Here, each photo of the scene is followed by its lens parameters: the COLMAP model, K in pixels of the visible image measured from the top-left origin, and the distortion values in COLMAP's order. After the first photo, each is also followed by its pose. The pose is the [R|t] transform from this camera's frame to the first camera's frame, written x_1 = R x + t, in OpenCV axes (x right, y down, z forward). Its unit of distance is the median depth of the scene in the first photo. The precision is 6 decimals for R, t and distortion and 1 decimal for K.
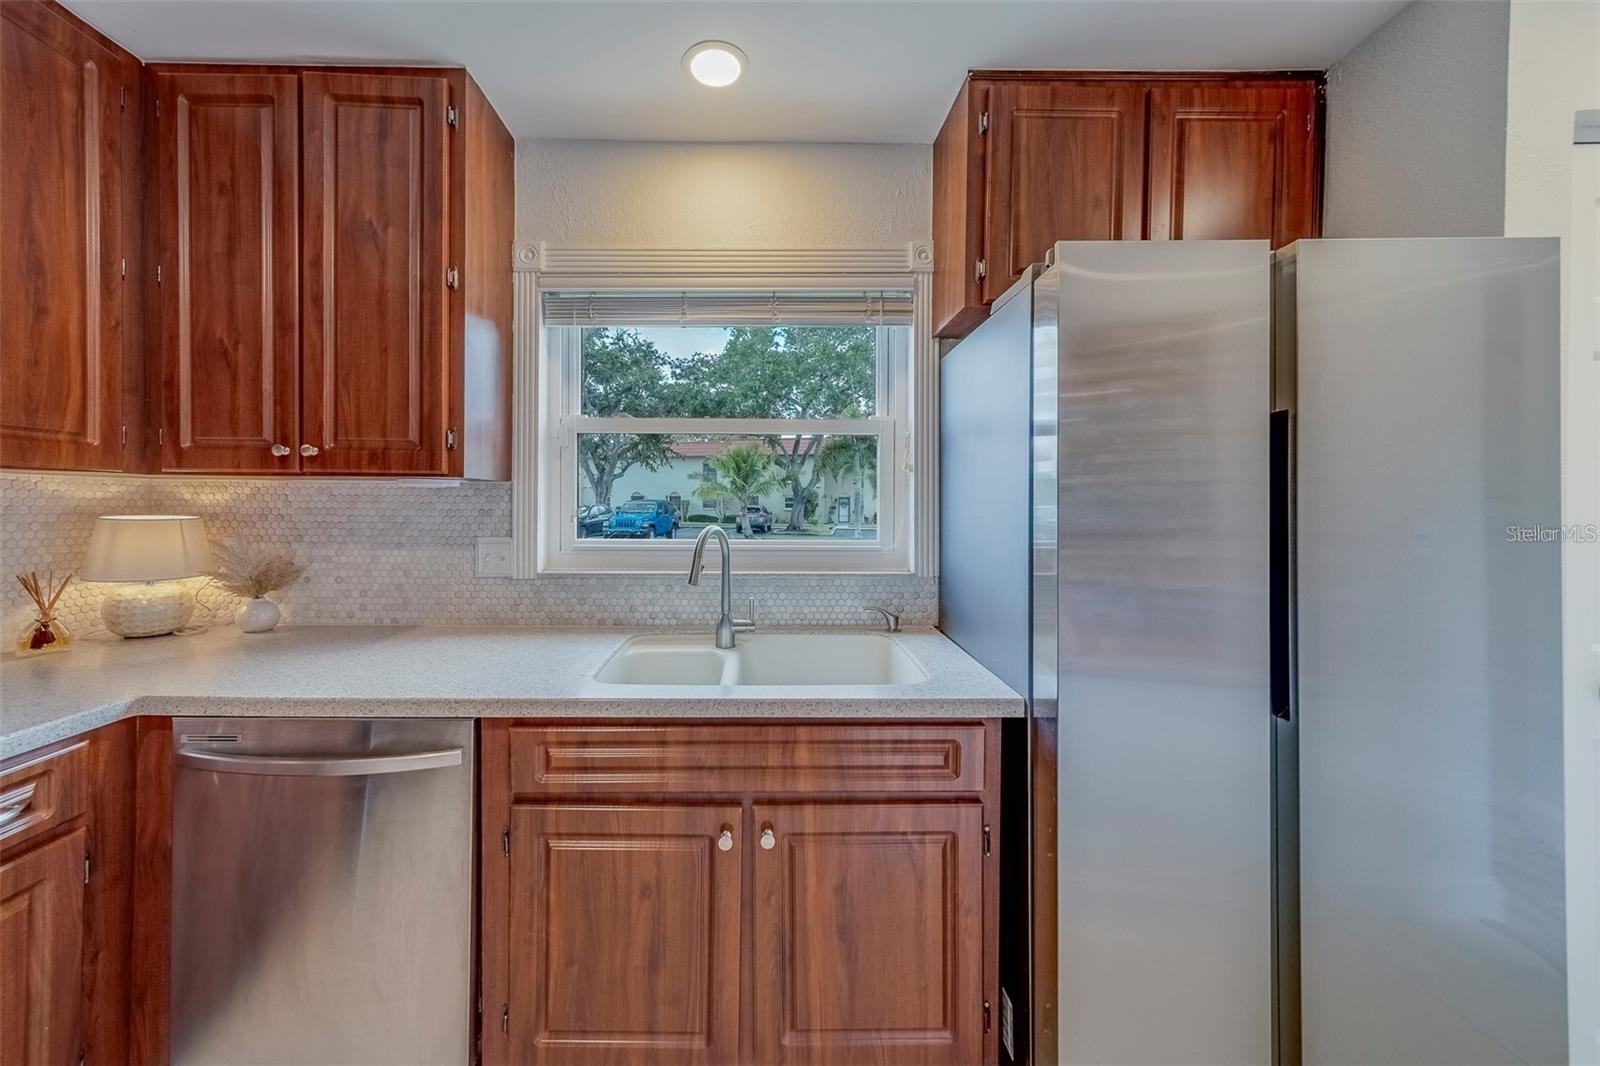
lens RADIAL K [[577.7, 0, 750.7], [0, 577.7, 511.2], [0, 0, 1]] dist [0.000321, -0.000010]
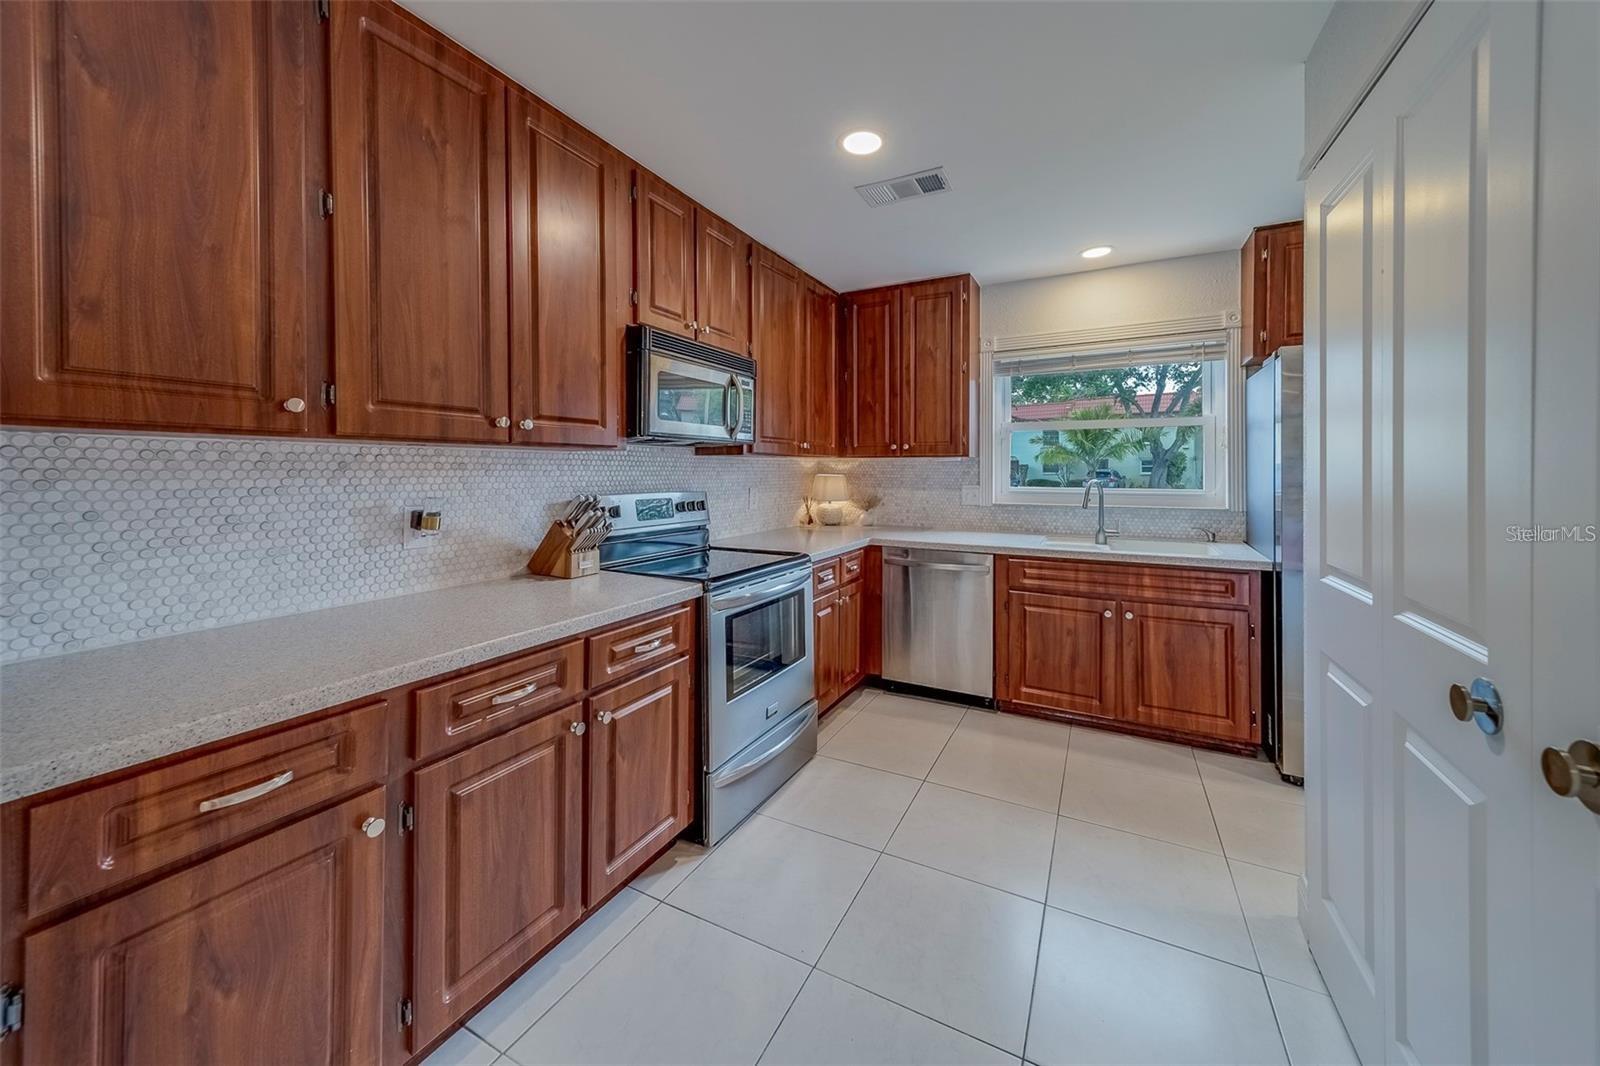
lens RADIAL K [[580.3, 0, 796.1], [0, 580.3, 471.4], [0, 0, 1]] dist [0.002933, 0.000031]
pose [[0.887774, -0.004838, -0.460255, -0.061390], [0.001047, 0.999963, -0.008491, 0.015501], [0.460279, 0.007056, 0.887746, -1.278130]]
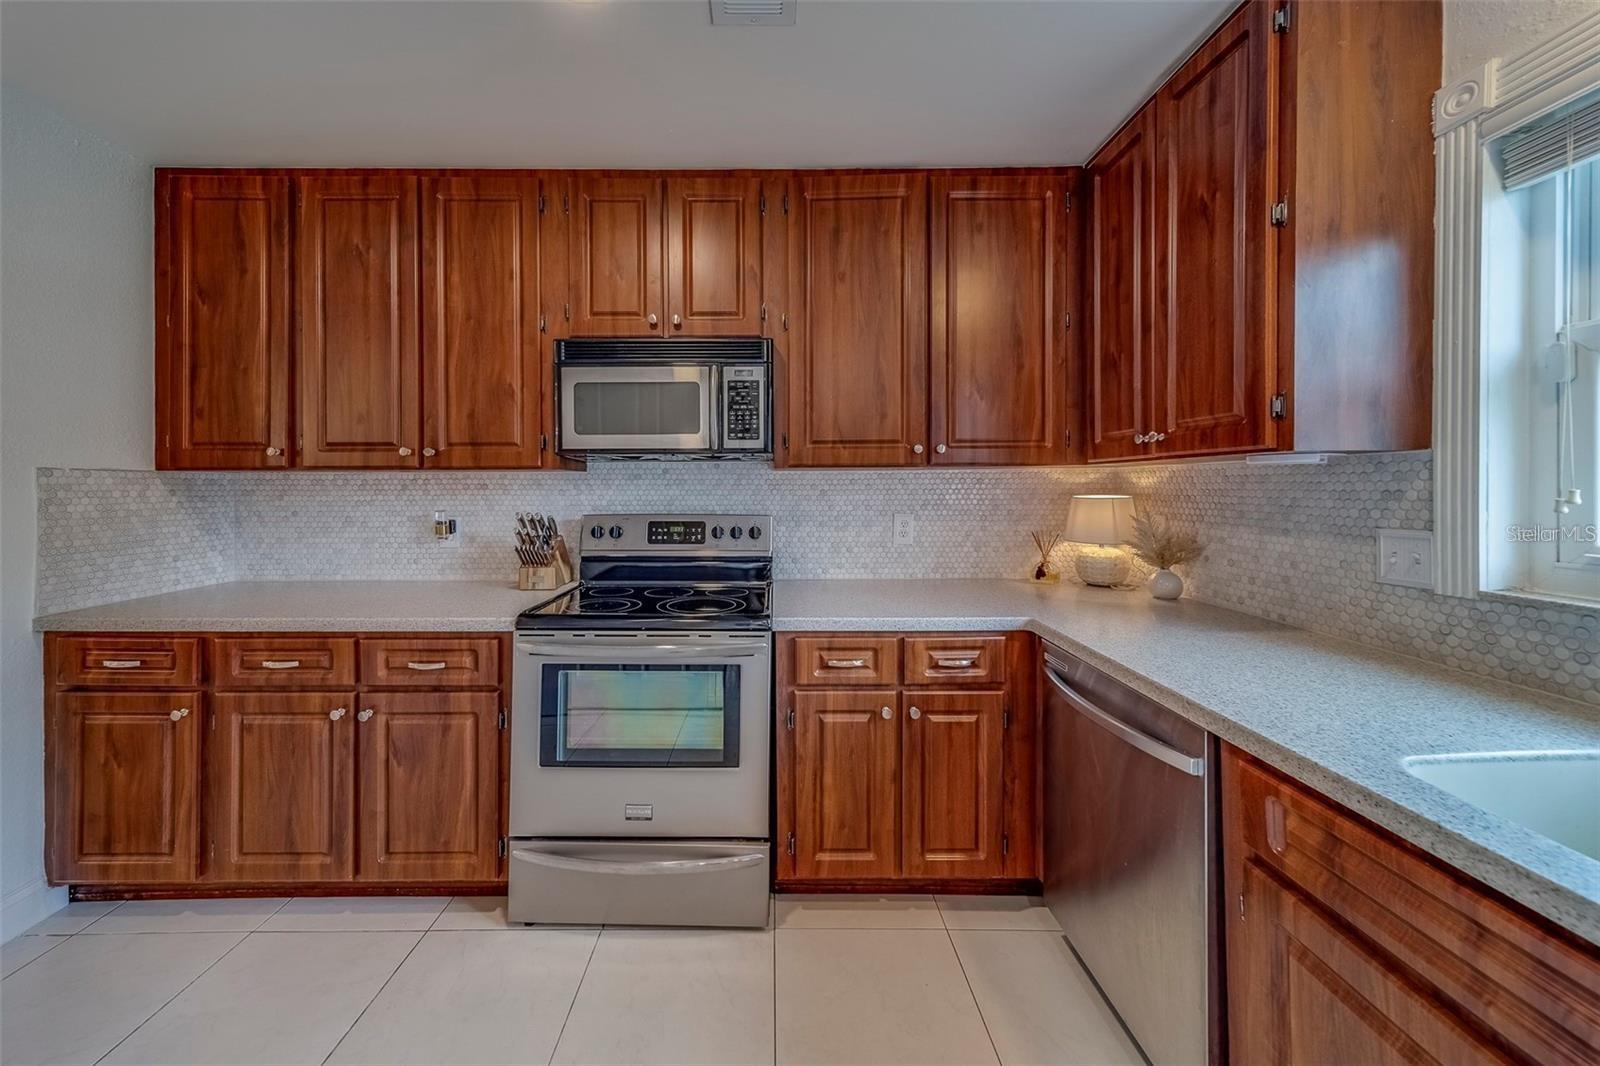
lens RADIAL K [[573.9, 0, 796.1], [0, 573.9, 488.8], [0, 0, 1]] dist [0.002039, 0.000120]
pose [[0.017227, -0.004299, -0.999842, 0.294087], [-0.004858, 0.999979, -0.004384, 0.001762], [0.999840, 0.004932, 0.017206, 0.288412]]
